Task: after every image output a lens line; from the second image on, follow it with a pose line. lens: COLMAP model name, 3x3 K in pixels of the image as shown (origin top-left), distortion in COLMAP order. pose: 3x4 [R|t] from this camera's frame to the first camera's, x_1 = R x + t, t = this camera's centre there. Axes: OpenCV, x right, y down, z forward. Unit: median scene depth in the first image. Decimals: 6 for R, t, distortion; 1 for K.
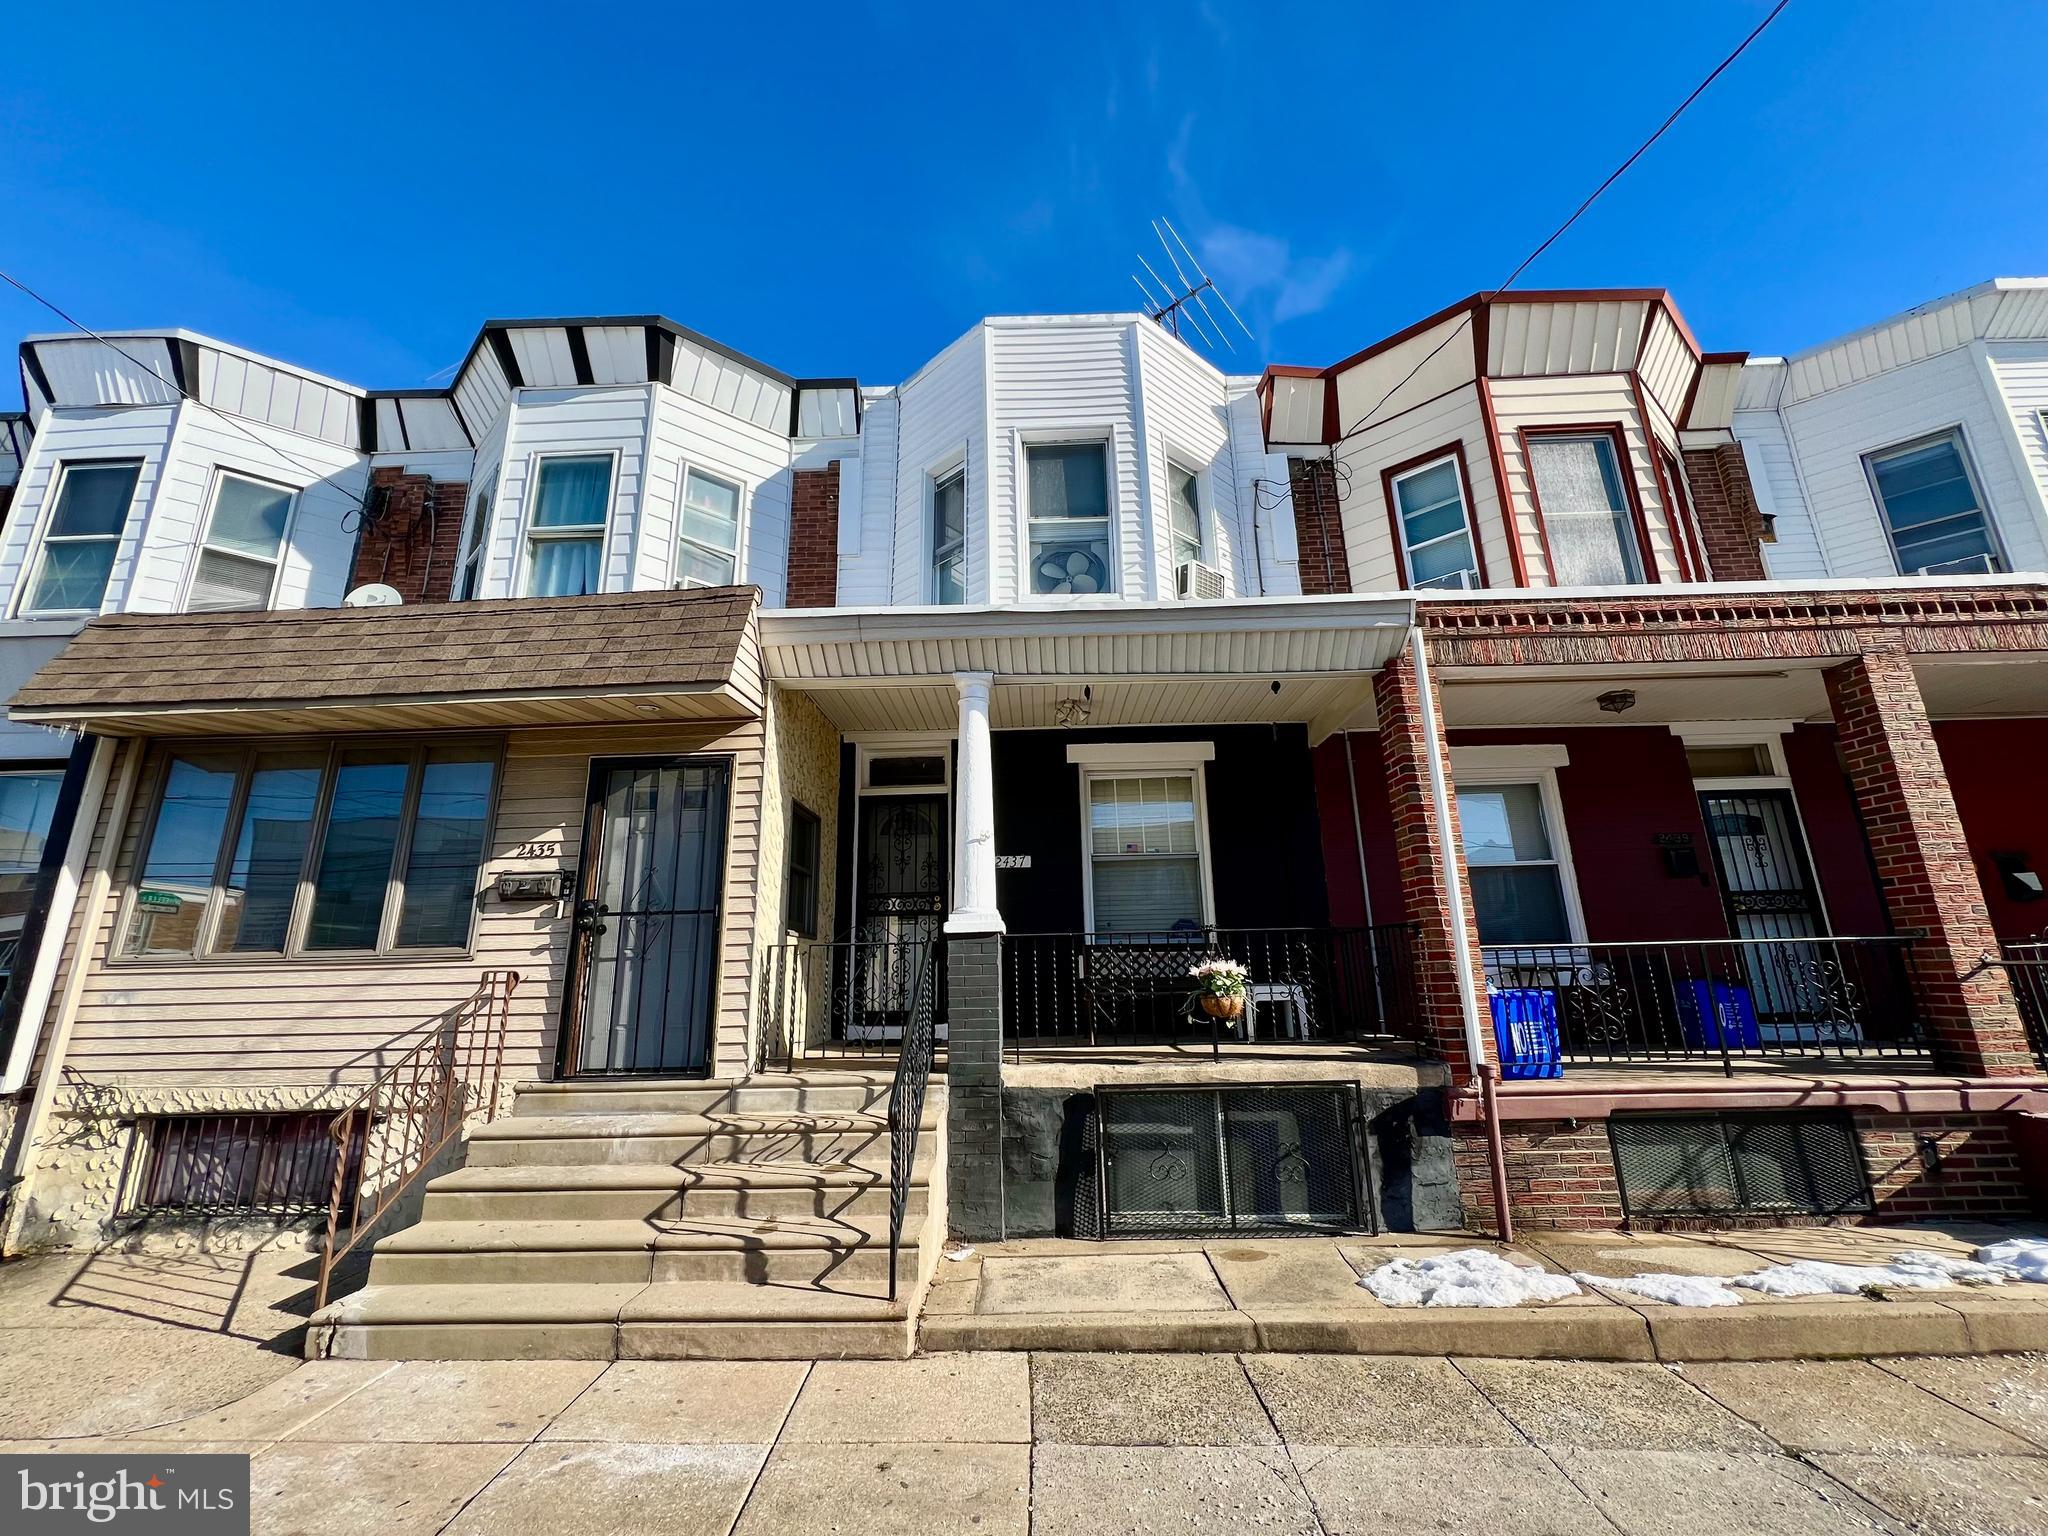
lens RADIAL K [[816.8, 0, 1019.7], [0, 816.8, 764.1], [0, 0, 1]] dist [-0.000386, 0.000344]
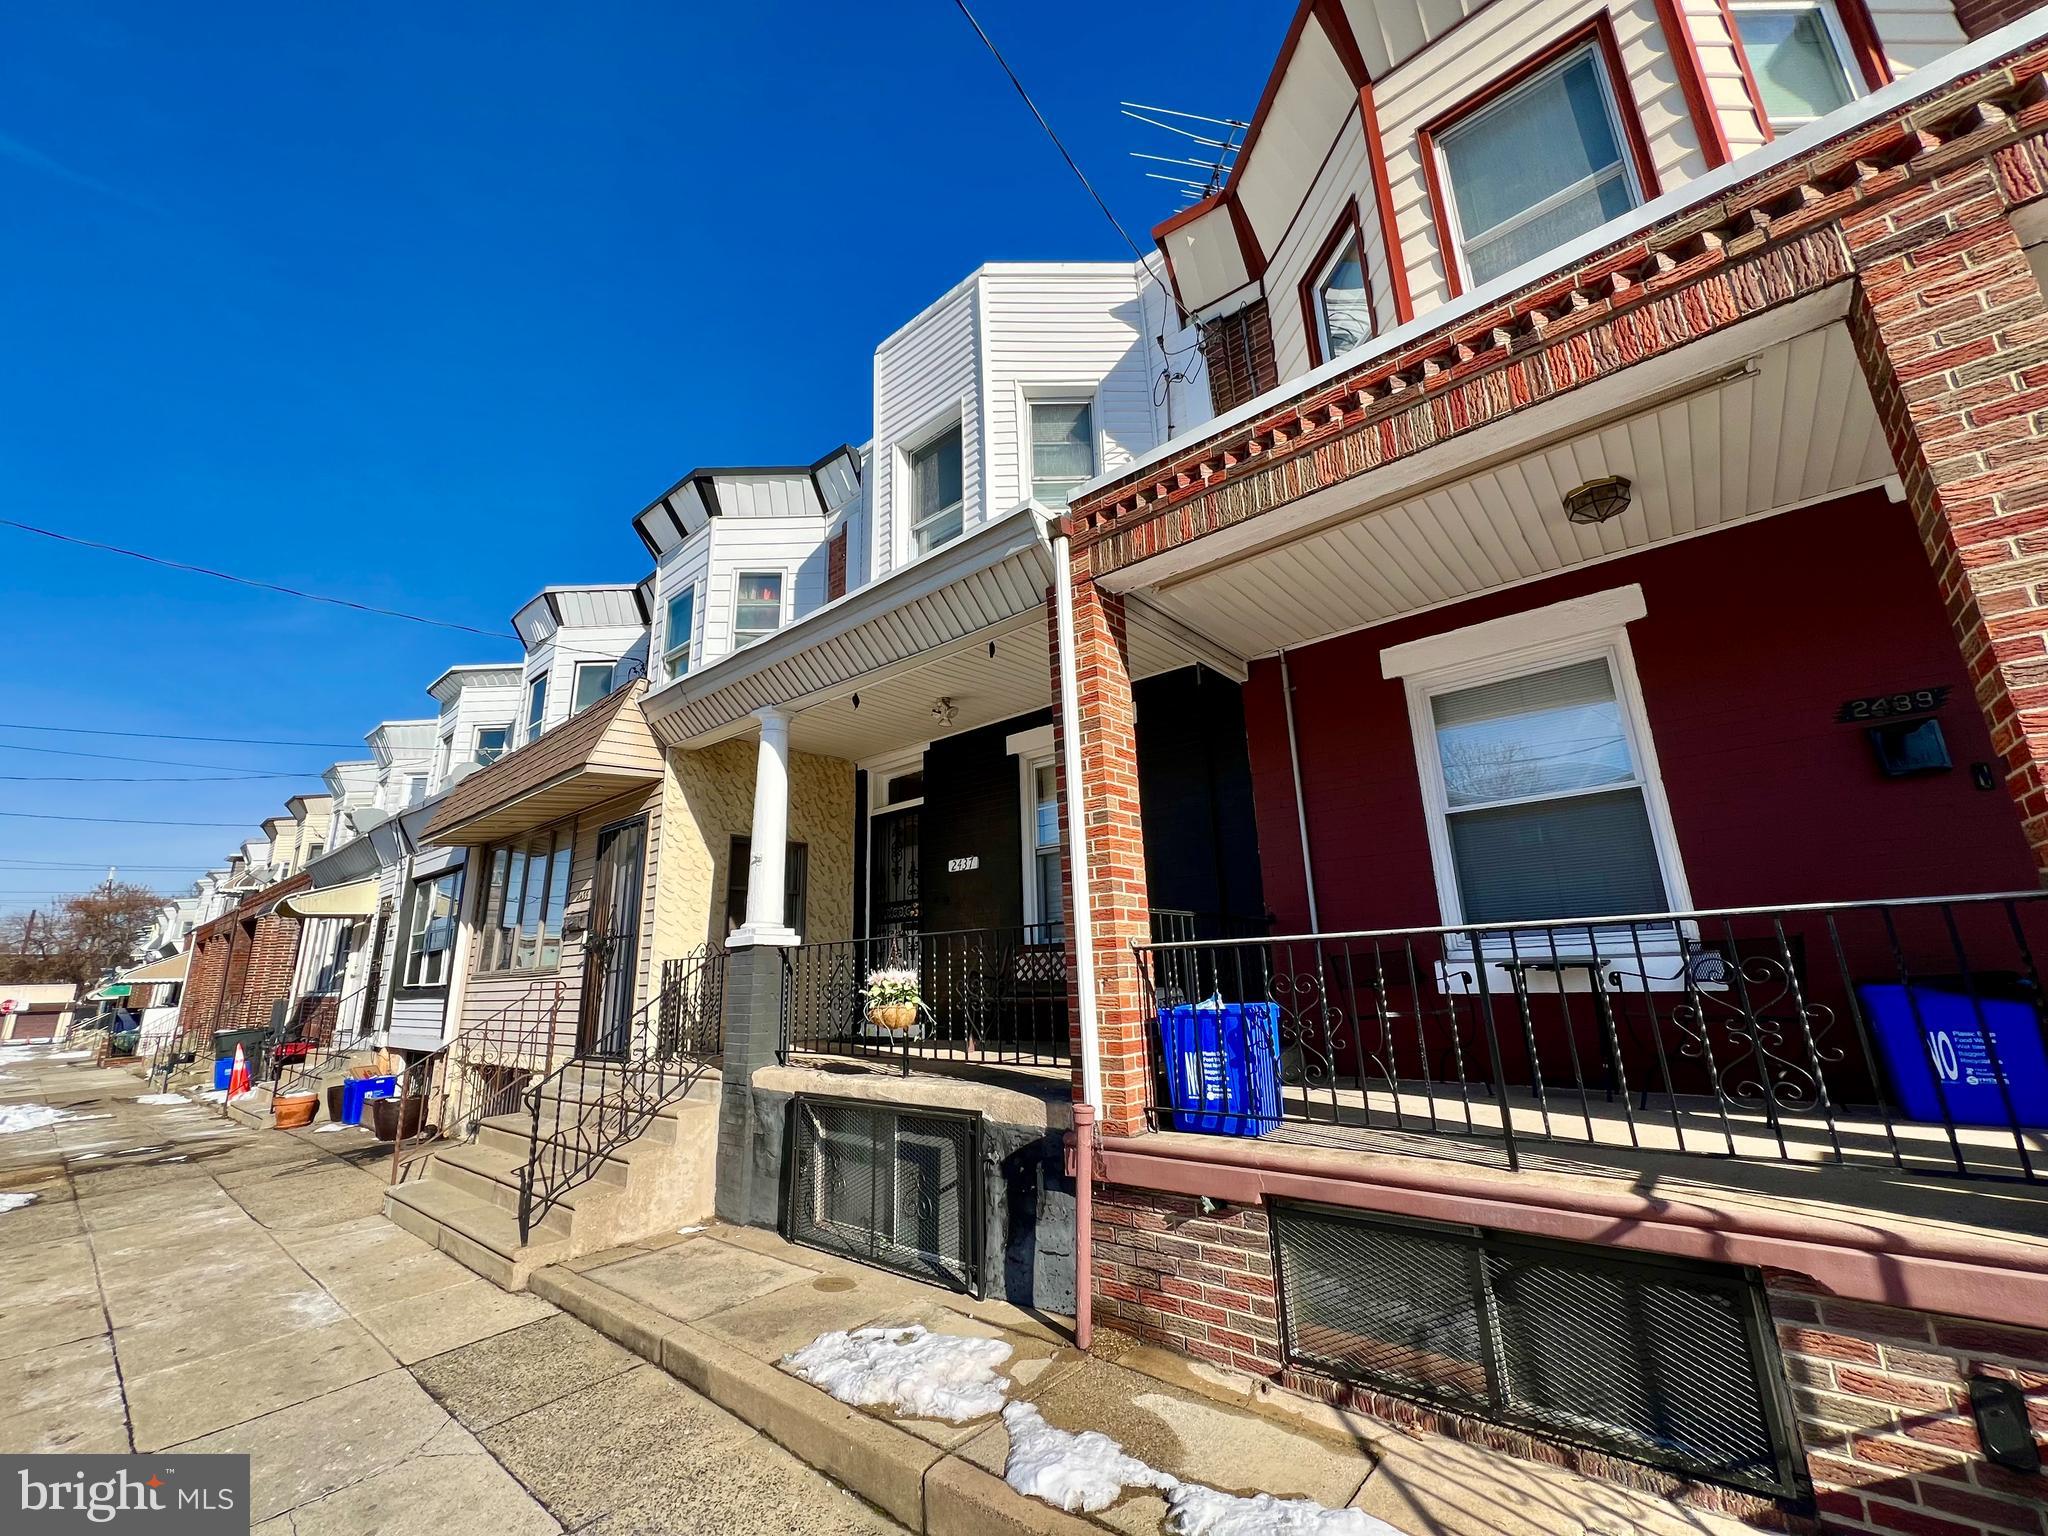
lens RADIAL K [[816.5, 0, 1020.3], [0, 816.5, 765.0], [0, 0, 1]] dist [-0.000966, 0.000352]
pose [[0.776802, -0.162619, -0.608386, 0.965273], [0.173904, 0.983911, -0.040951, 0.076304], [0.605257, -0.073990, 0.792584, 0.371396]]
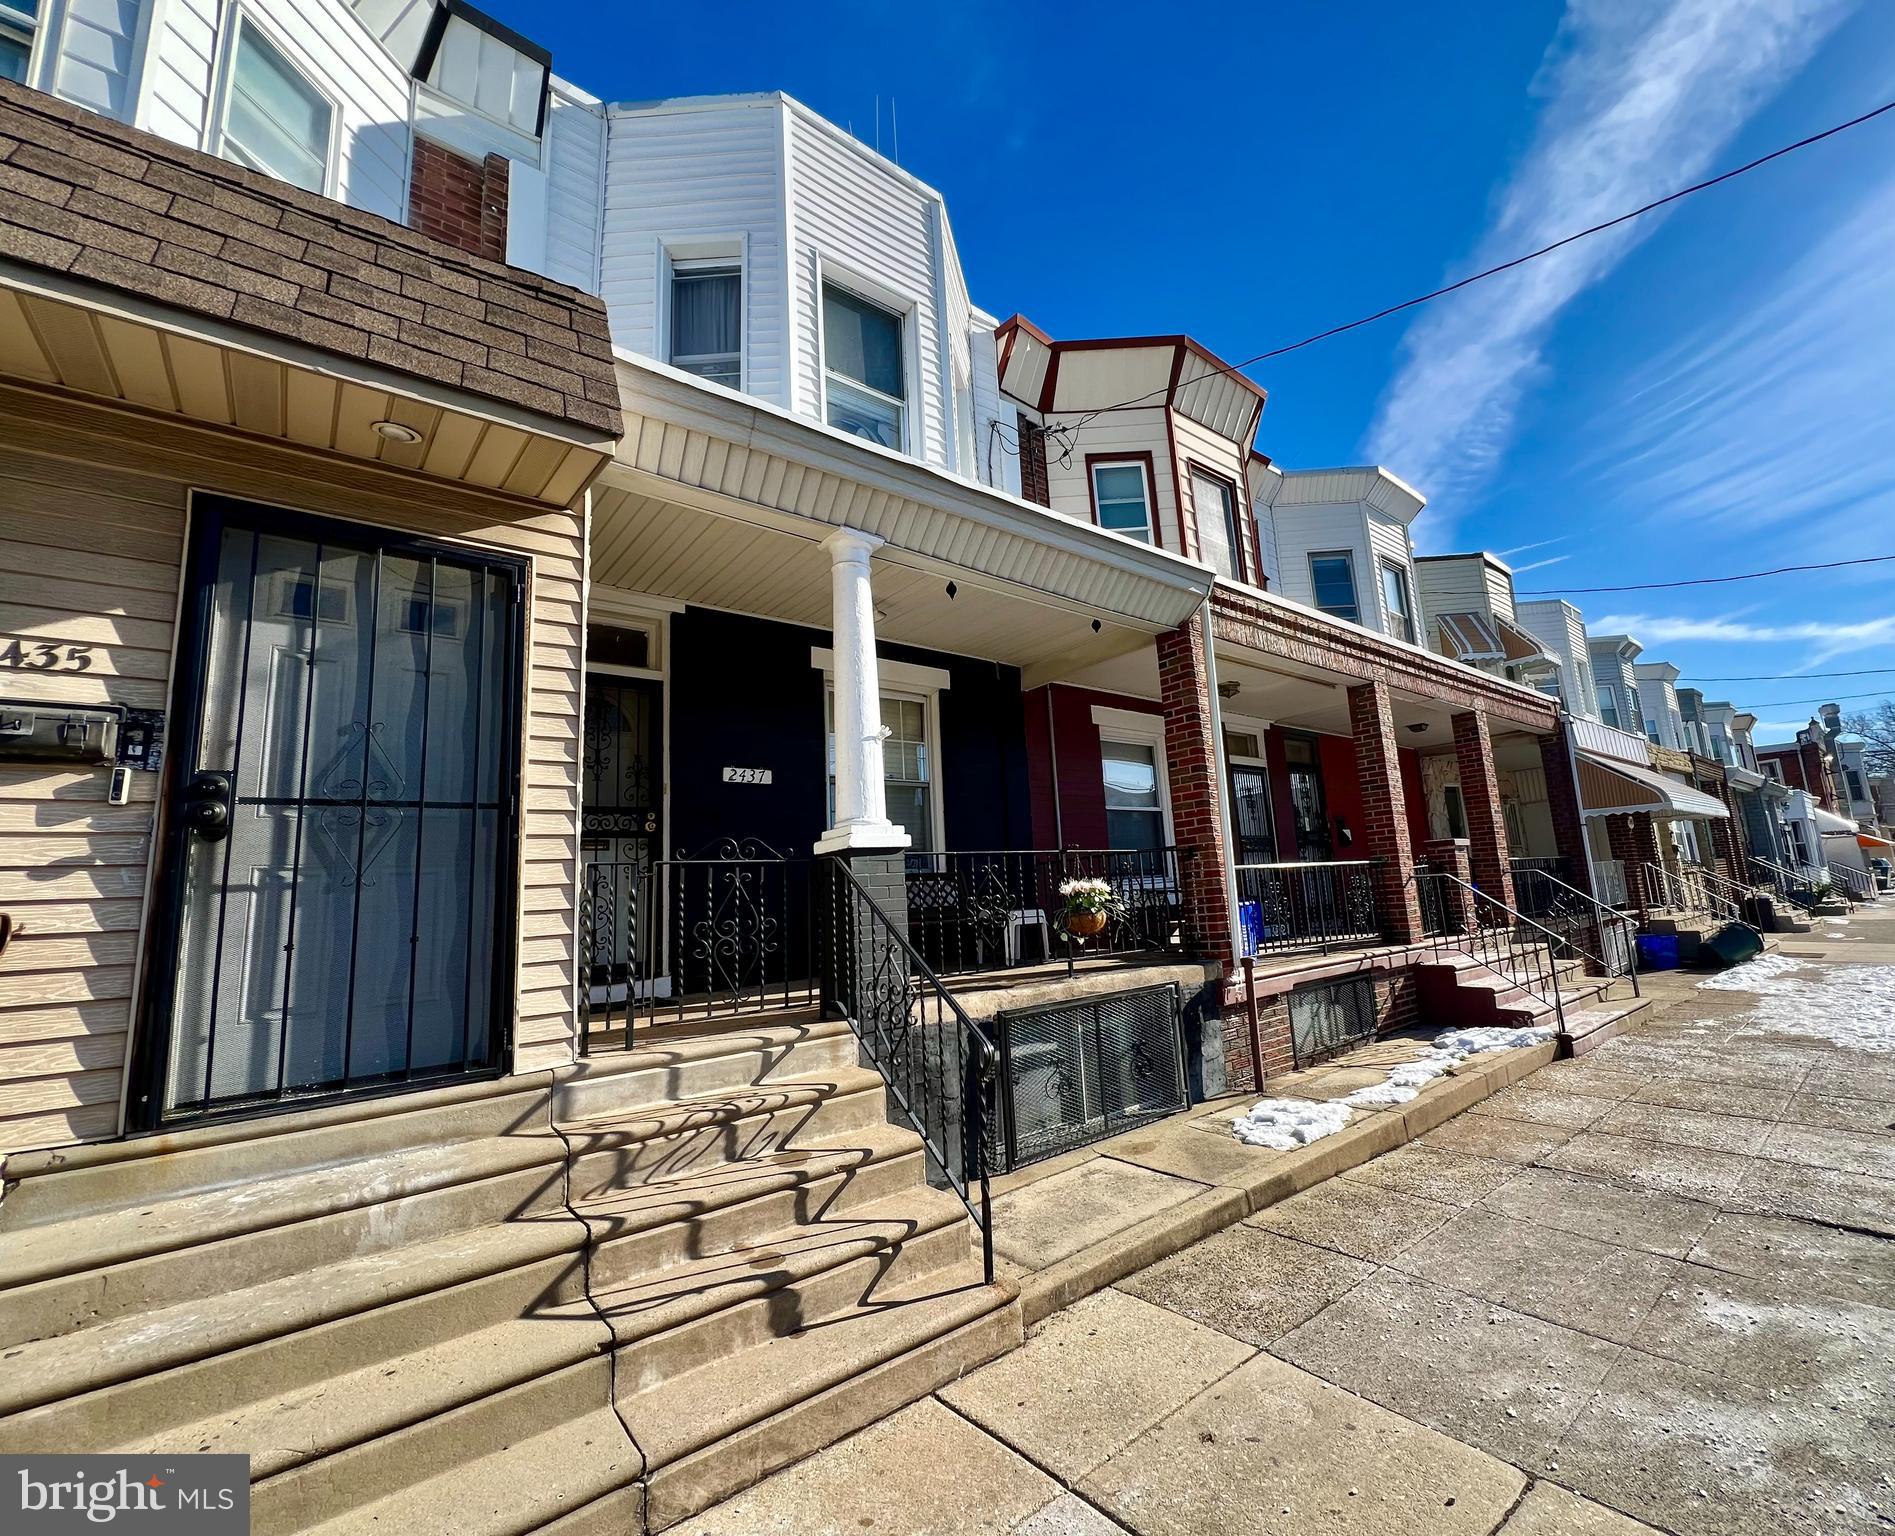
lens RADIAL K [[816.3, 0, 1017.6], [0, 816.3, 763.9], [0, 0, 1]] dist [-0.000647, 0.000332]
pose [[0.738205, 0.087538, 0.668873, -0.515954], [-0.120629, 0.992692, 0.003215, 0.104425], [-0.663704, -0.083059, 0.743370, 0.308955]]
